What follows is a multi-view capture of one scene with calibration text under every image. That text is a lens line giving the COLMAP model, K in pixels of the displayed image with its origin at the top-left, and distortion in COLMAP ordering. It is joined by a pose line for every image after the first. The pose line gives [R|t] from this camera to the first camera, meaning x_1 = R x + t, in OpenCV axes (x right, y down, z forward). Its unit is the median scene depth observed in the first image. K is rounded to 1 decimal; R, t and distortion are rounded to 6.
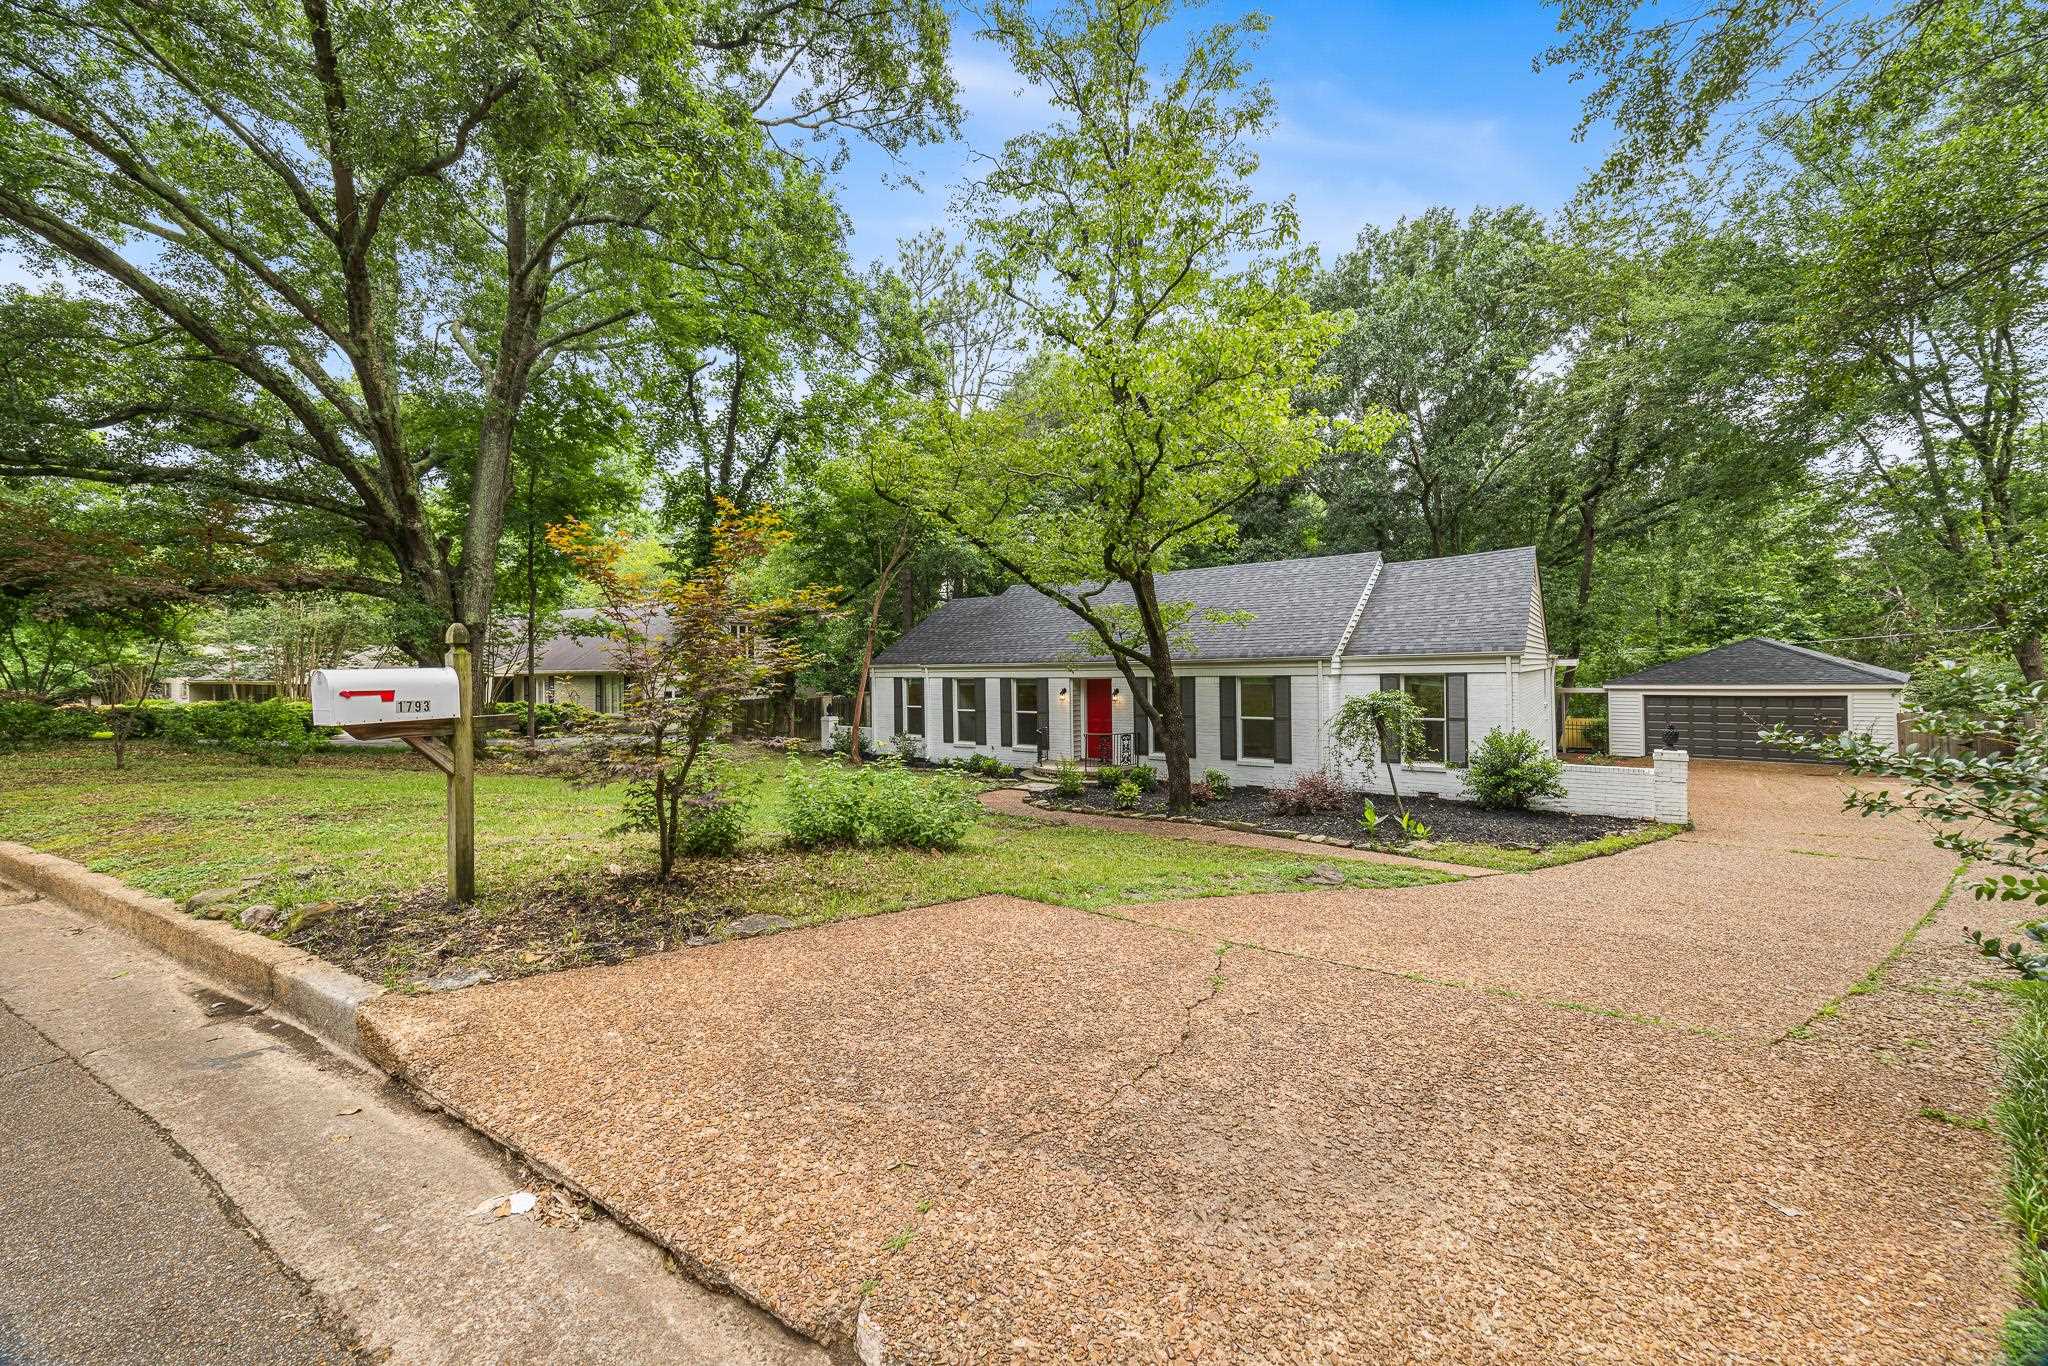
lens RADIAL K [[780.2, 0, 1030.8], [0, 780.2, 687.1], [0, 0, 1]] dist [-0.005505, -0.000183]
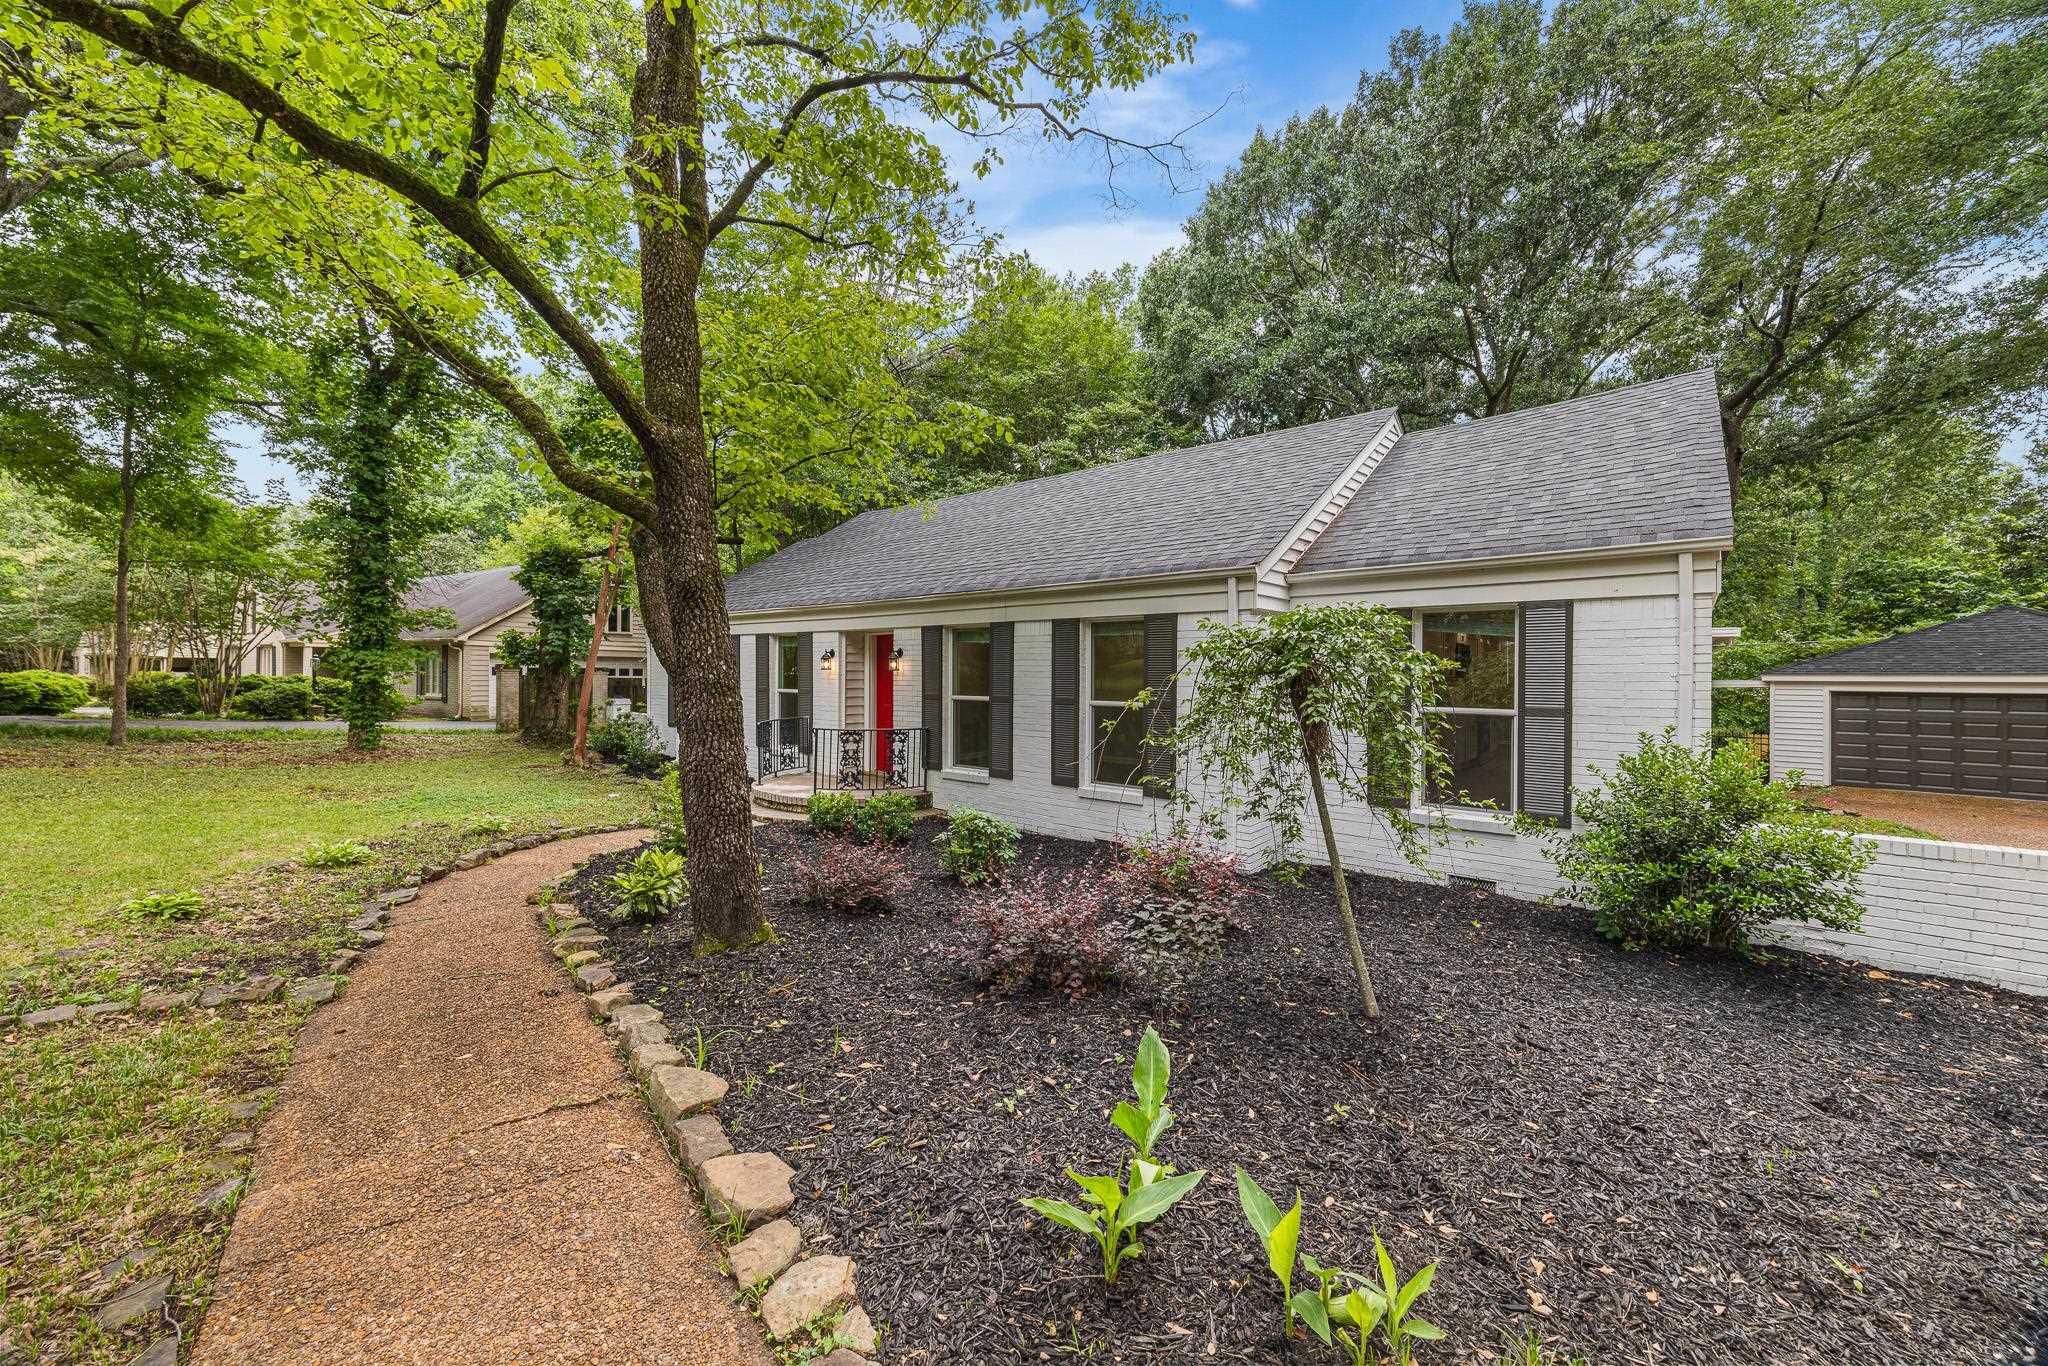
lens RADIAL K [[780.2, 0, 1016.9], [0, 780.2, 674.8], [0, 0, 1]] dist [-0.005505, -0.000183]
pose [[0.996906, 0.018990, -0.076274, 0.260585], [-0.019912, 0.999737, -0.011344, 0.028464], [0.076039, 0.012828, 0.997022, 0.494931]]
